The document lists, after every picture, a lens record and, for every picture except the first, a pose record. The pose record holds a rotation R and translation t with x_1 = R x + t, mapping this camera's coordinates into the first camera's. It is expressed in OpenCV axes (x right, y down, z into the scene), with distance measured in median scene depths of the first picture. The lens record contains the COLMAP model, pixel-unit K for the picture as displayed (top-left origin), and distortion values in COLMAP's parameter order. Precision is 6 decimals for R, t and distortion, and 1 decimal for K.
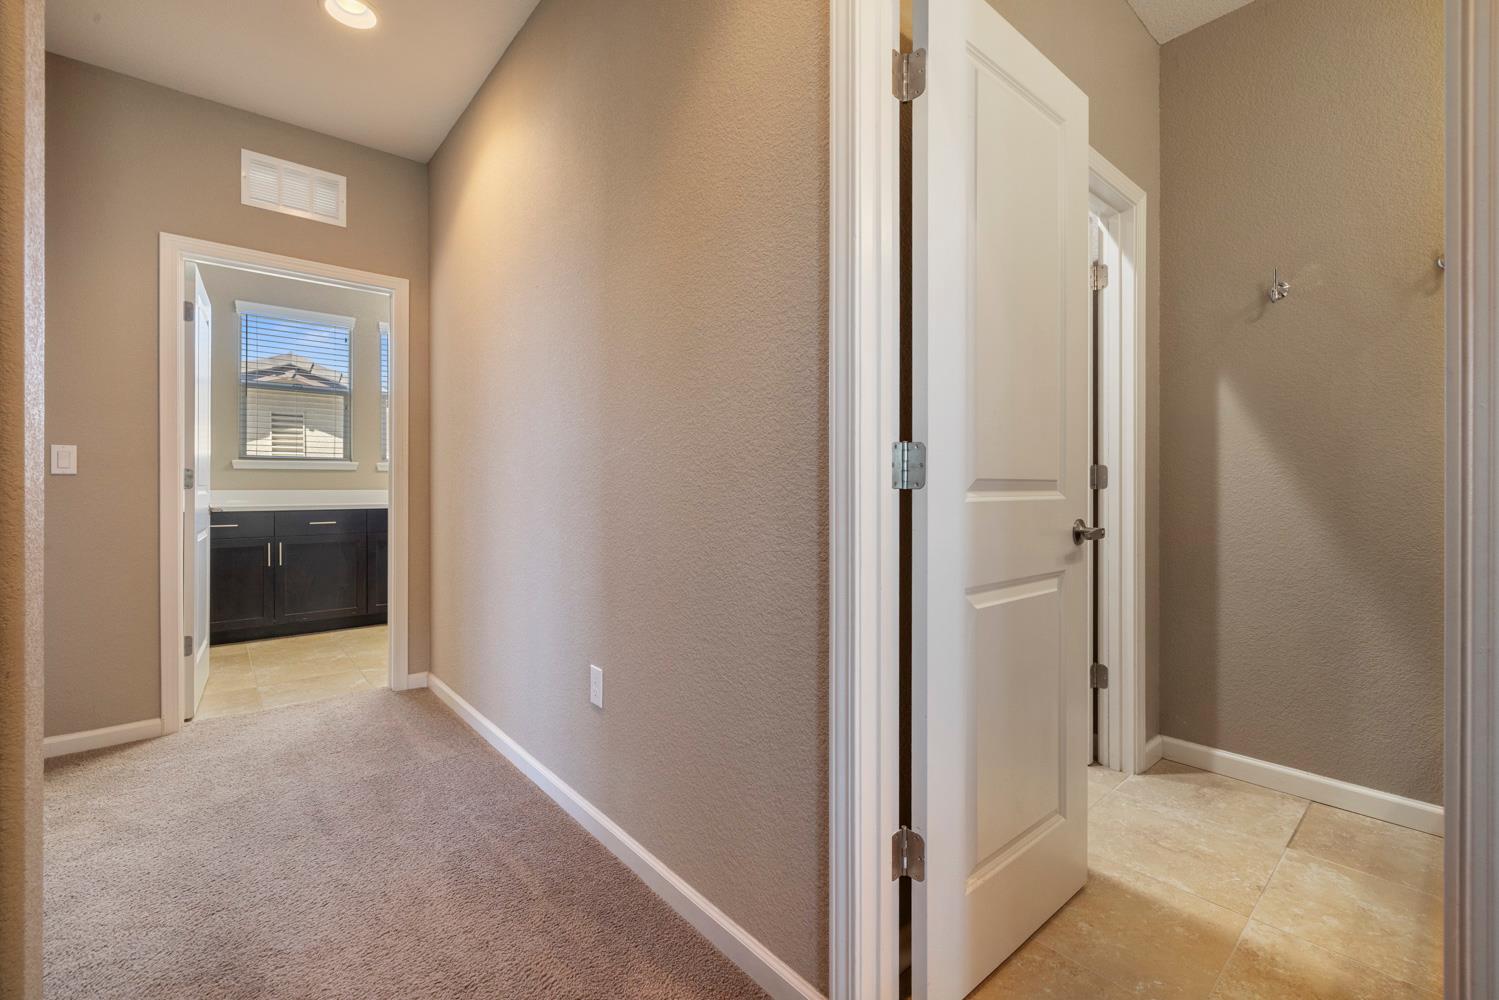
lens RADIAL K [[631.2, 0, 748.7], [0, 631.2, 489.9], [0, 0, 1]] dist [-0.000043, 0.000018]
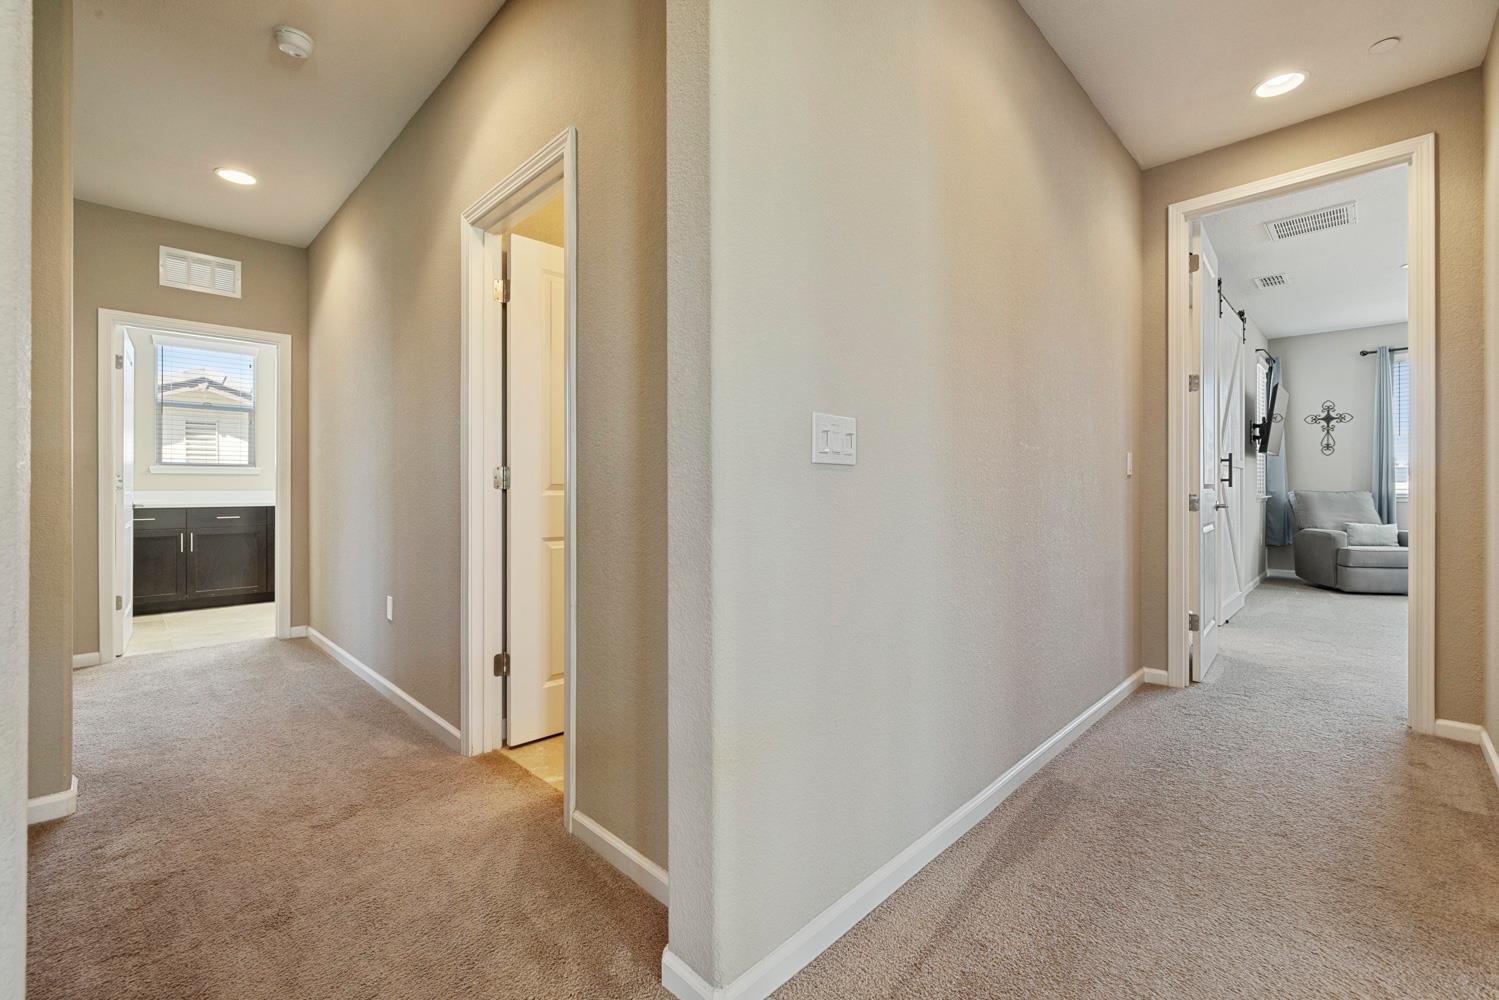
lens RADIAL K [[631.2, 0, 744.4], [0, 631.2, 489.3], [0, 0, 1]] dist [-0.000043, 0.000018]
pose [[0.997171, -0.001533, 0.075148, 0.252102], [0.001623, 0.999998, -0.001143, 0.000882], [-0.075146, 0.001261, 0.997172, -0.323828]]
